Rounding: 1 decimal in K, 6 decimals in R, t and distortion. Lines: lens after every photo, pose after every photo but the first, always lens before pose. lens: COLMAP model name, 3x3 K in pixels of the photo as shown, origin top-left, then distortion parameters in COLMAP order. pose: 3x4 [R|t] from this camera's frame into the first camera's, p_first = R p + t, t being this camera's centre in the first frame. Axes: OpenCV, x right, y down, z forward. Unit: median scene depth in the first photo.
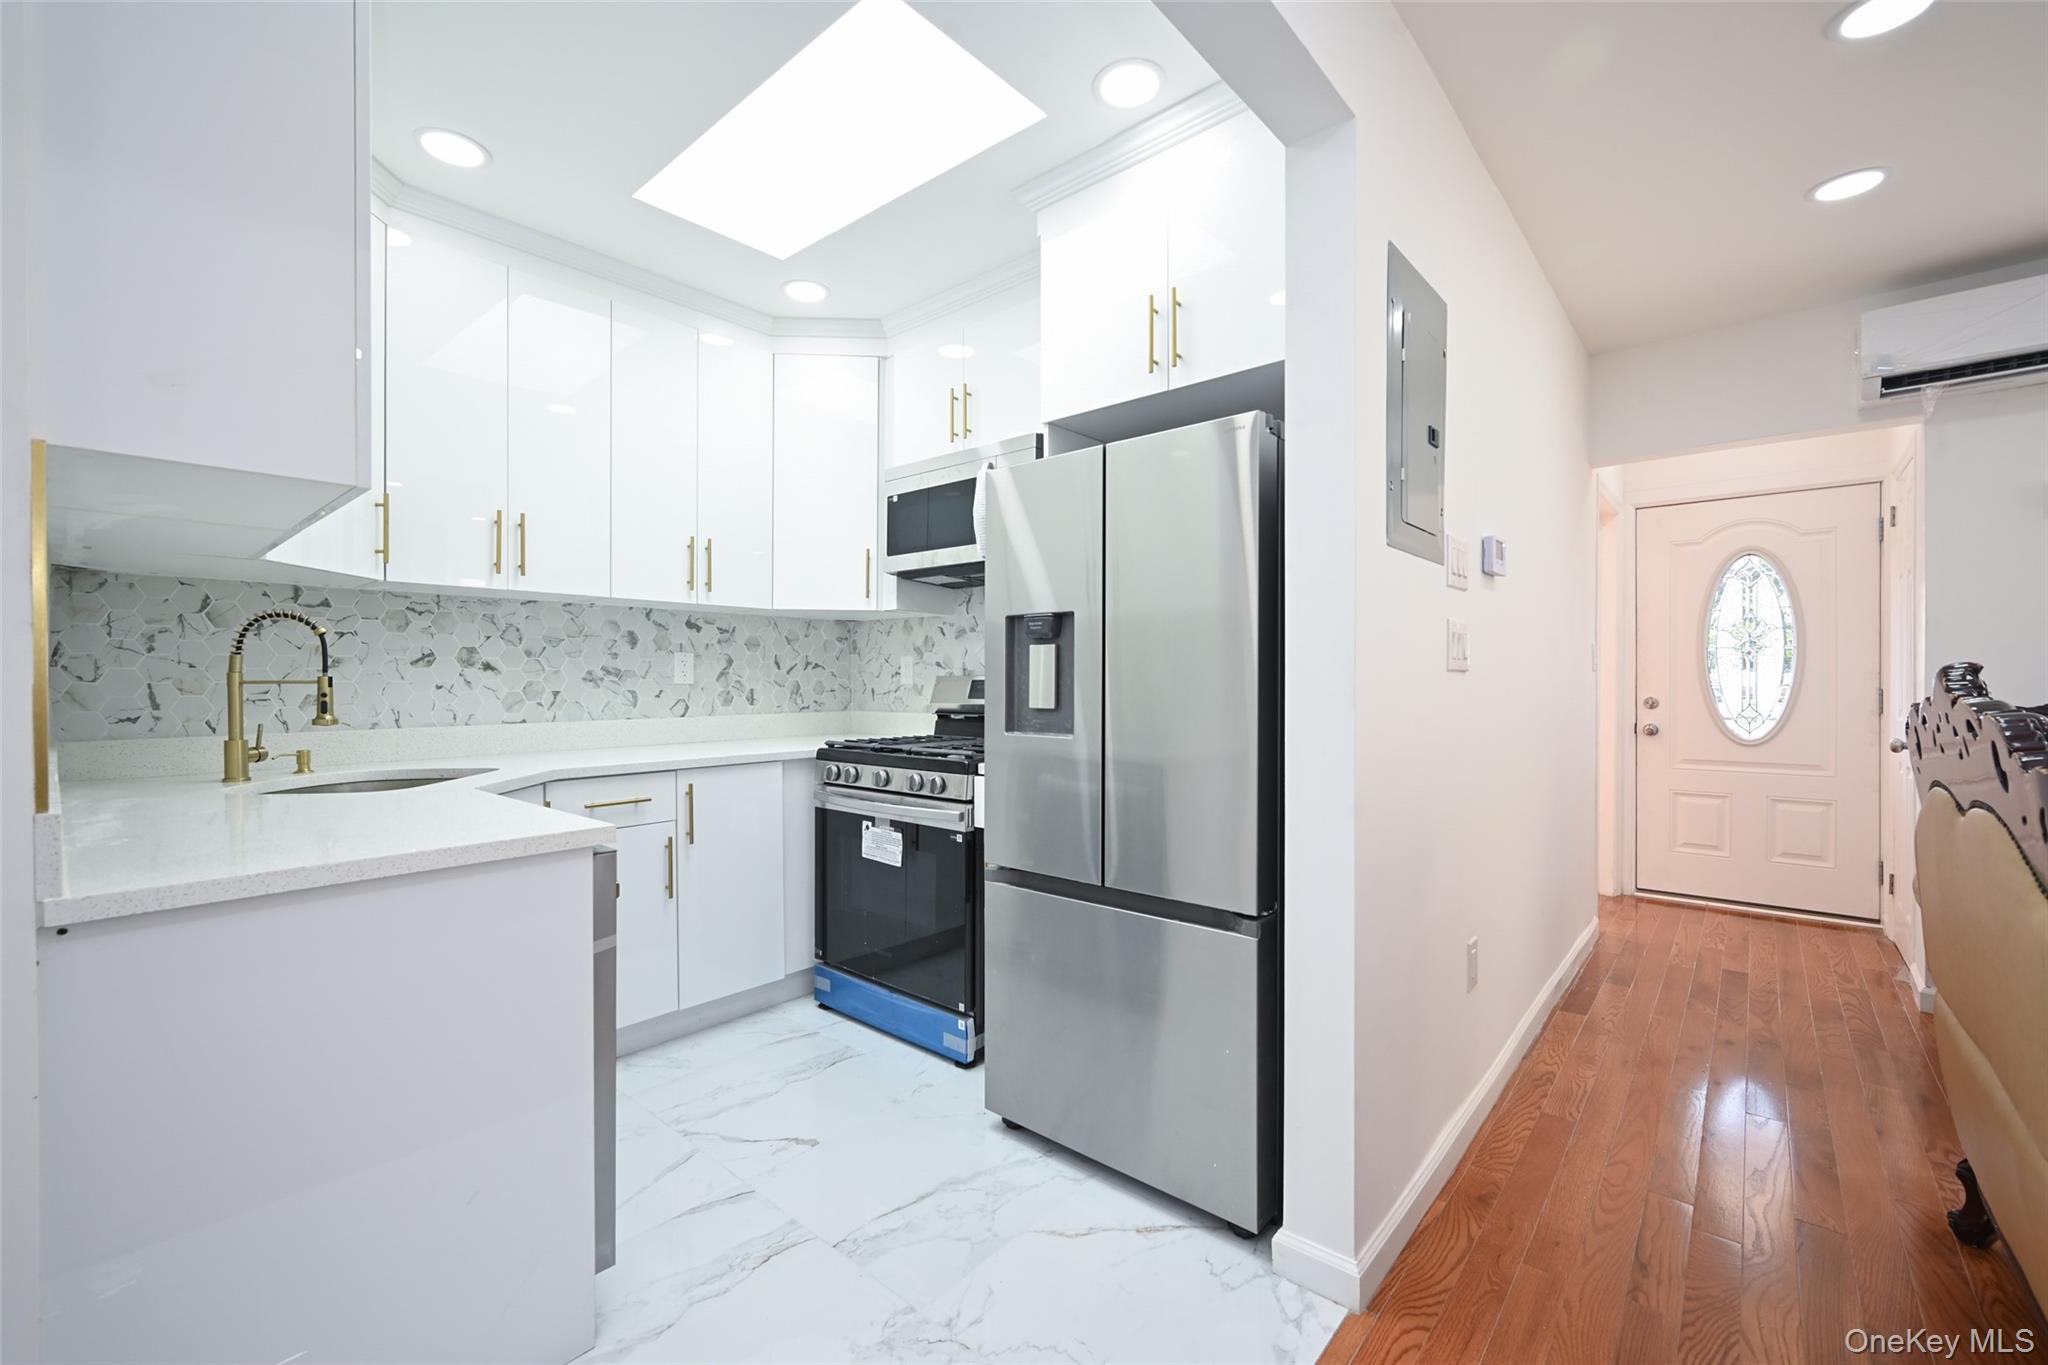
lens RADIAL K [[842.6, 0, 1022.5], [0, 842.6, 685.0], [0, 0, 1]] dist [-0.001400, -0.000075]
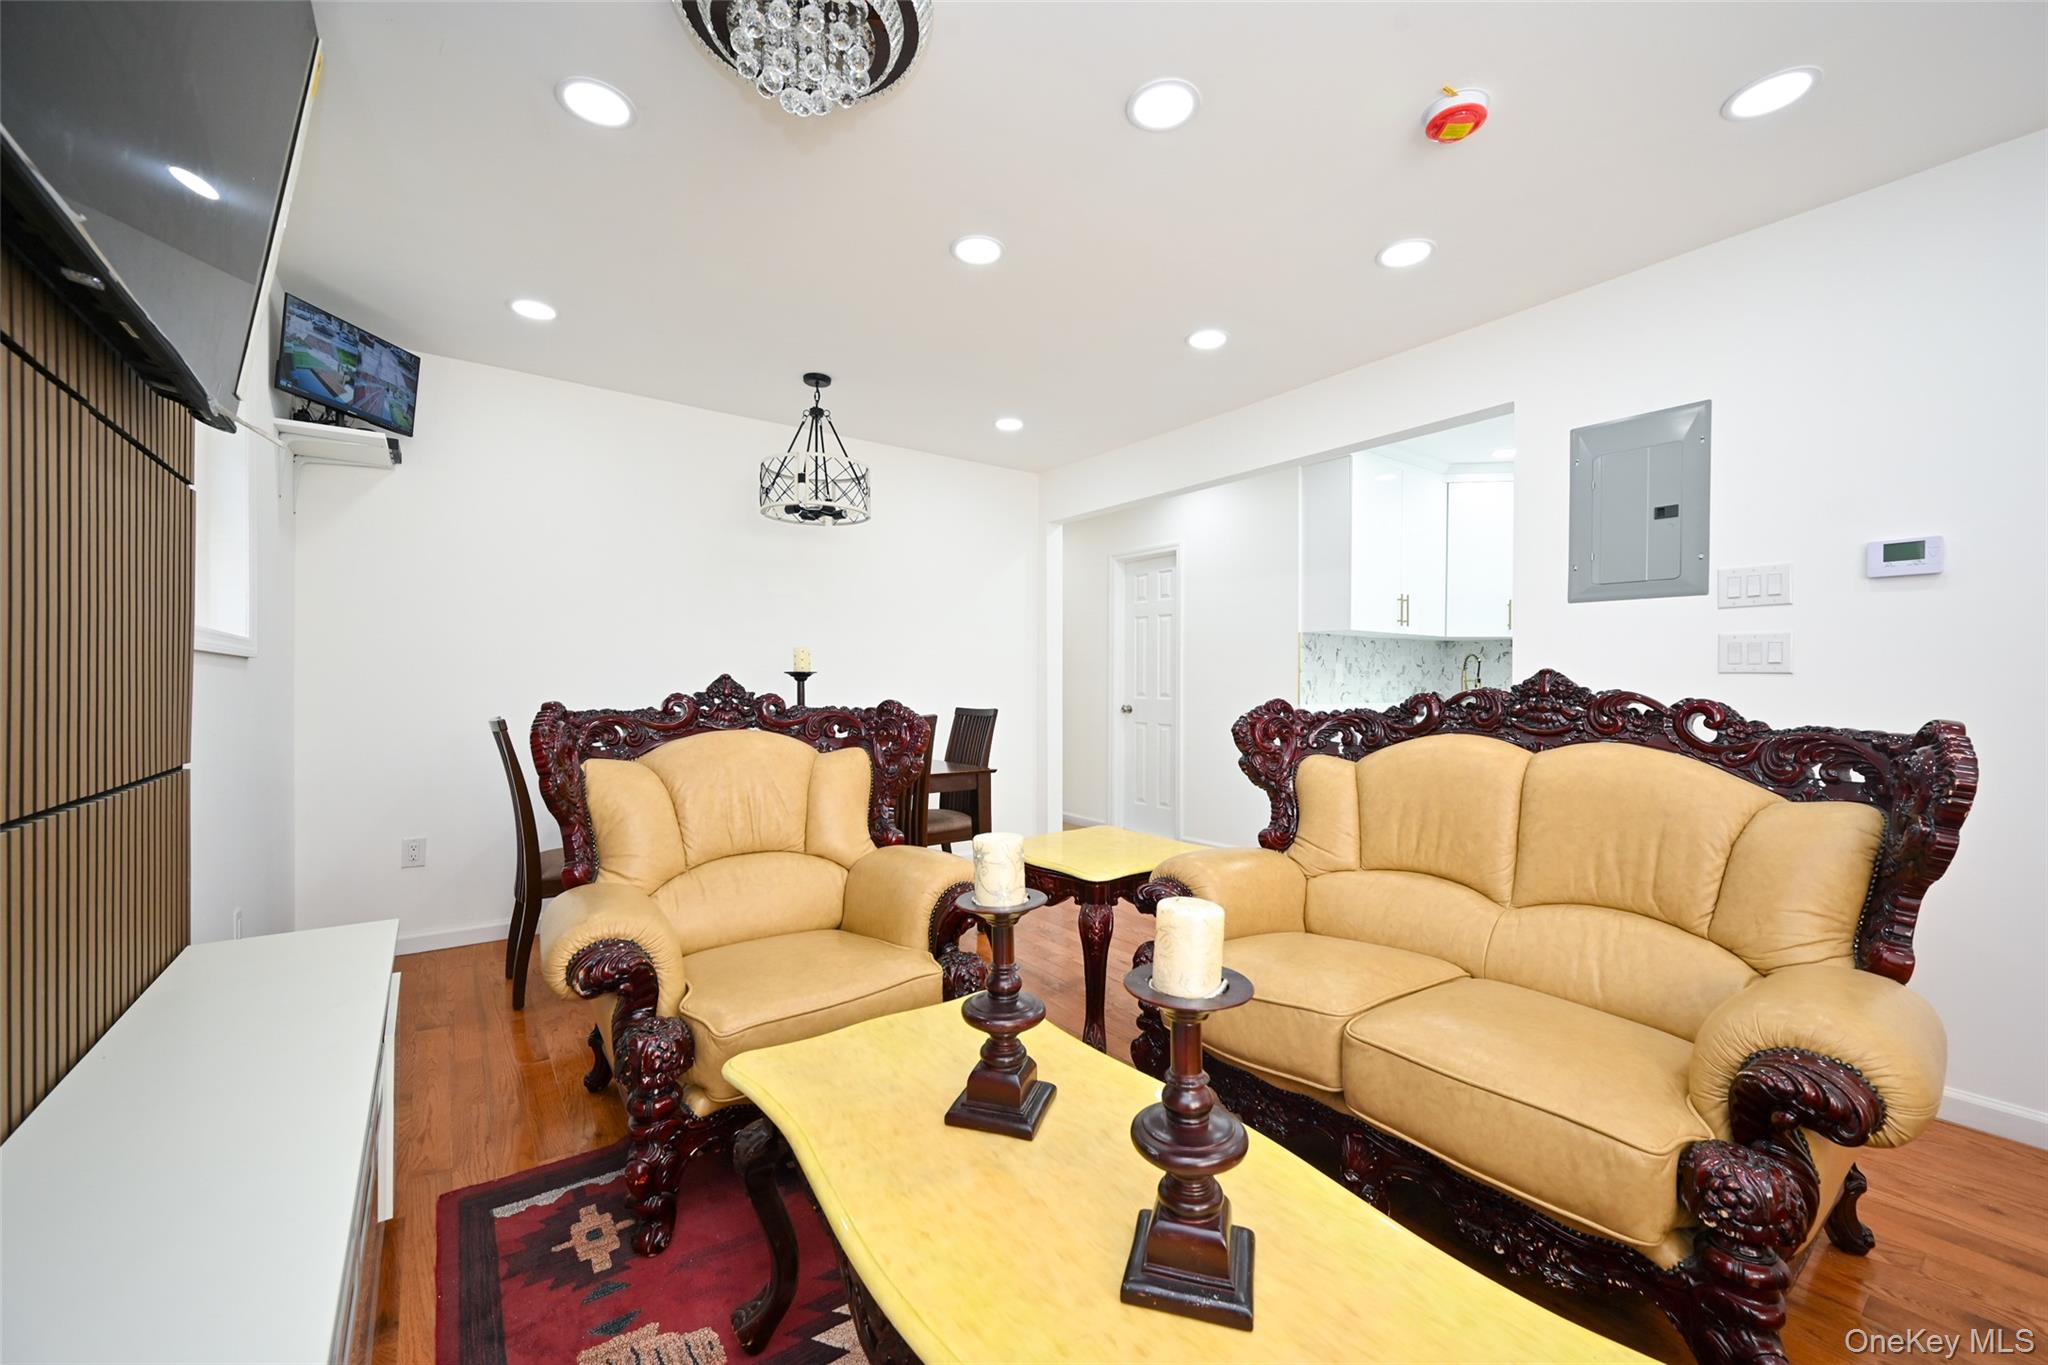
lens RADIAL K [[809.6, 0, 1021.8], [0, 809.6, 692.8], [0, 0, 1]] dist [-0.000125, 0.000296]
pose [[-0.222058, 0.014469, -0.974926, 1.302462], [-0.013037, 0.999756, 0.017807, 0.003661], [0.974946, 0.016664, -0.221816, 0.149185]]
